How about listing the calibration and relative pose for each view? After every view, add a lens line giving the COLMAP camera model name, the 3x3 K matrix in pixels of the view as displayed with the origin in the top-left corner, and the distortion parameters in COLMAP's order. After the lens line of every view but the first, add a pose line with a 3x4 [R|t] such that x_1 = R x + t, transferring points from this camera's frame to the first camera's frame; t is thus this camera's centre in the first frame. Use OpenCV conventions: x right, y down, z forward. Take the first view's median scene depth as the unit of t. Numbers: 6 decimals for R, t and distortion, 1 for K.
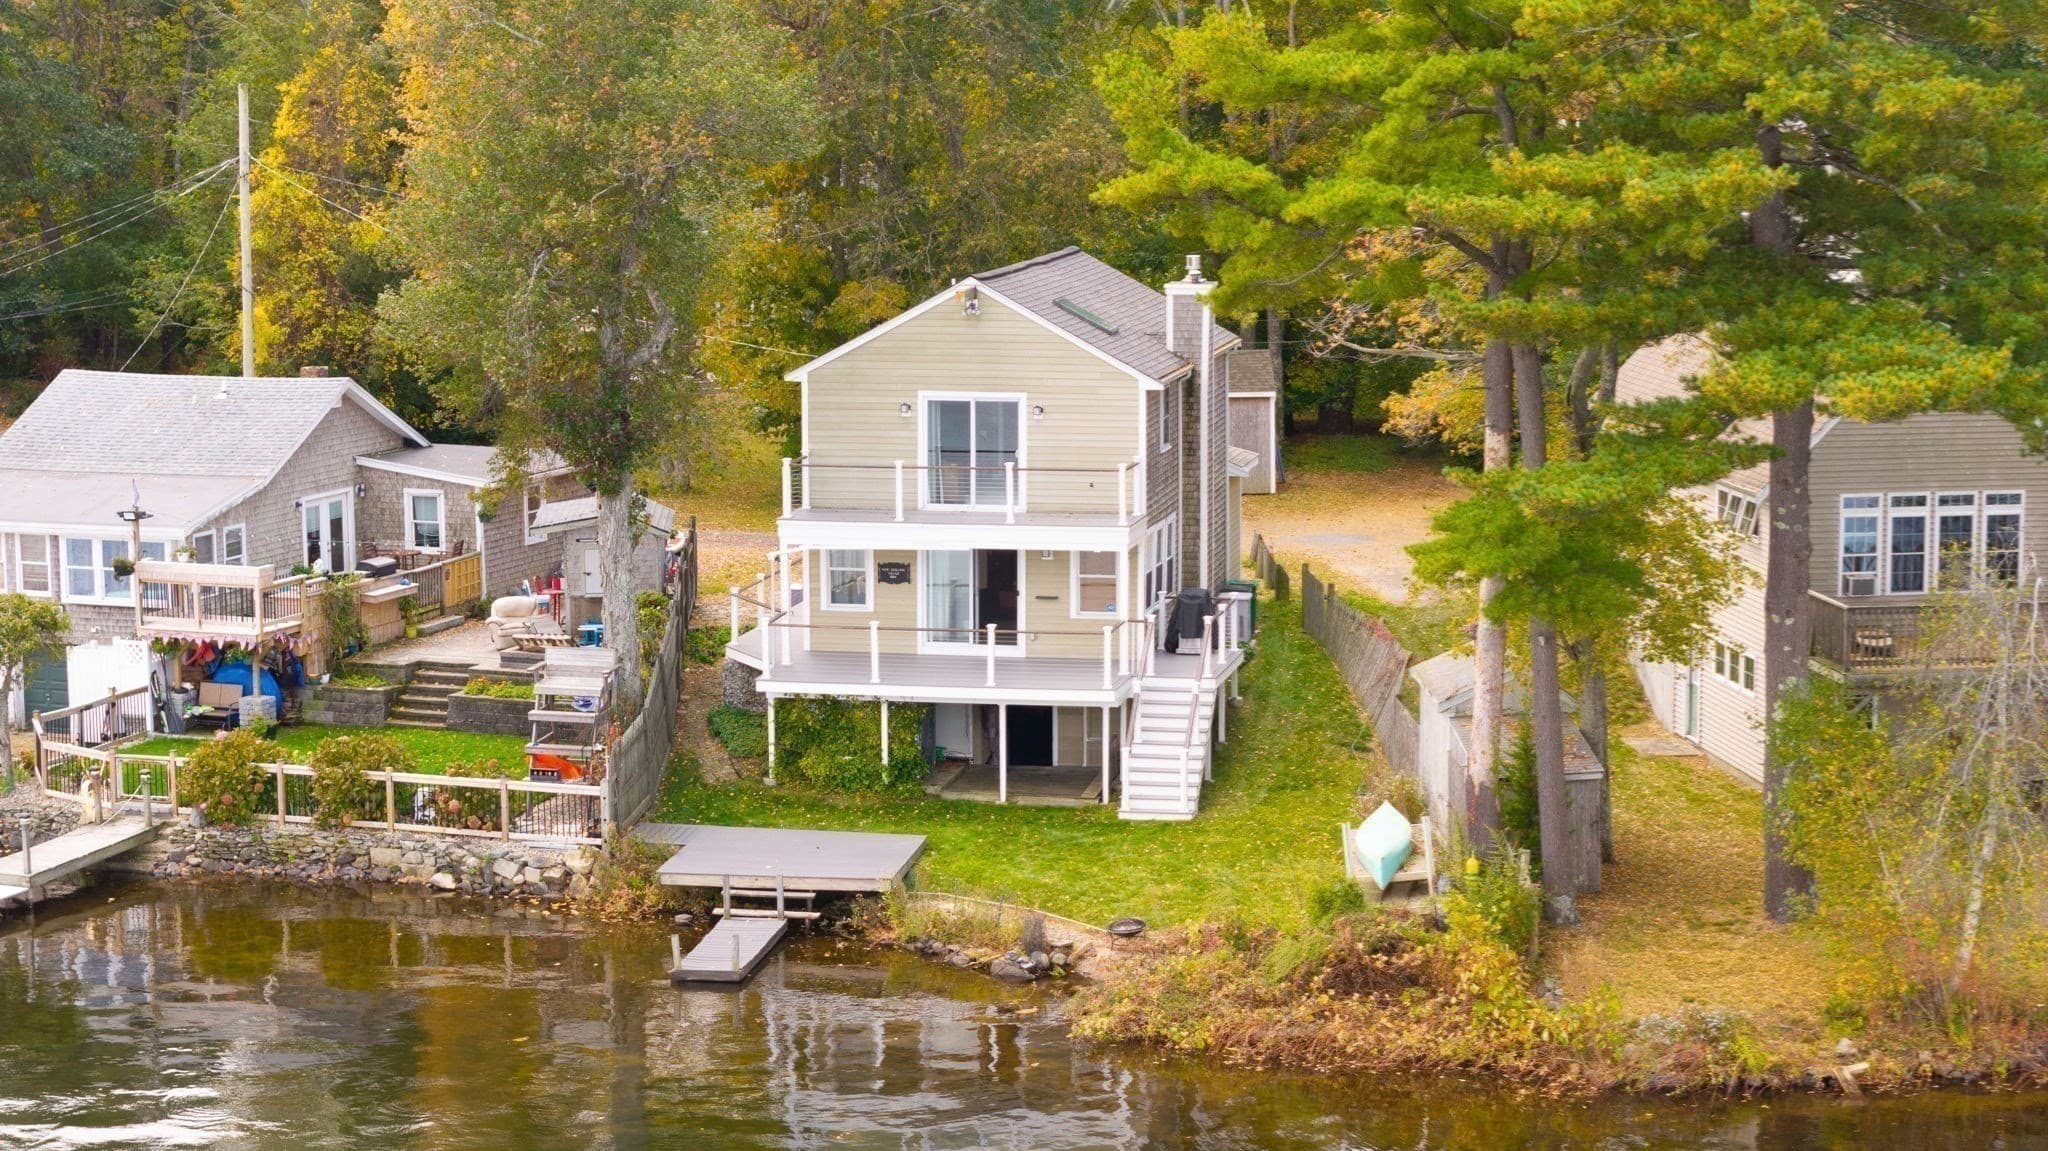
lens RADIAL K [[4112.4, 0, 1024.0], [0, 4112.4, 575.5], [0, 0, 1]] dist [-0.206957, 0.358675]
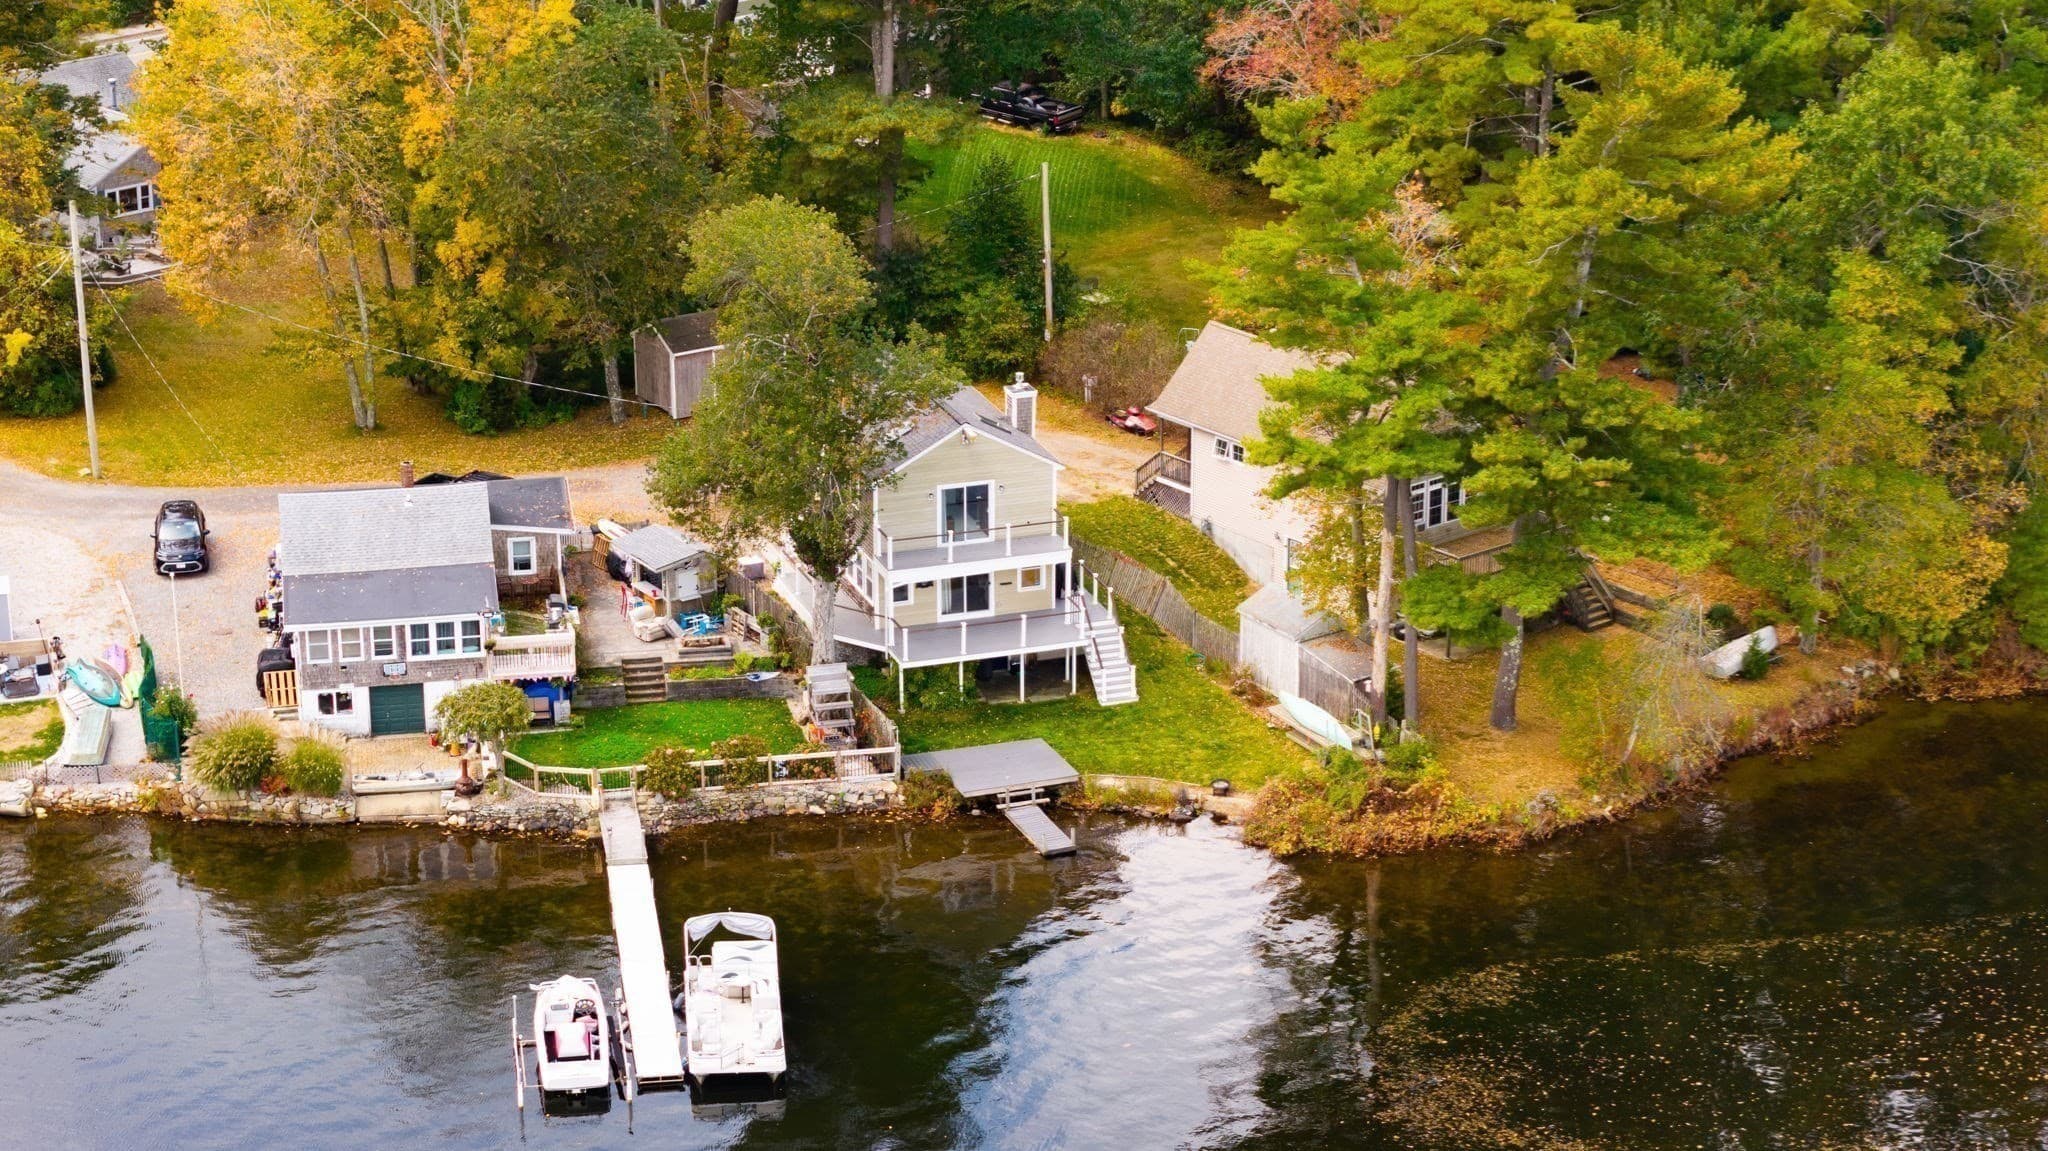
lens RADIAL K [[4308.9, 0, 1024.0], [0, 4308.9, 575.5], [0, 0, 1]] dist [-0.240799, 0.837313]
pose [[0.858116, -0.171596, 0.483933, -1.006772], [0.070218, 0.972867, 0.220452, -0.462576], [-0.508632, -0.155193, 0.846882, -0.706294]]
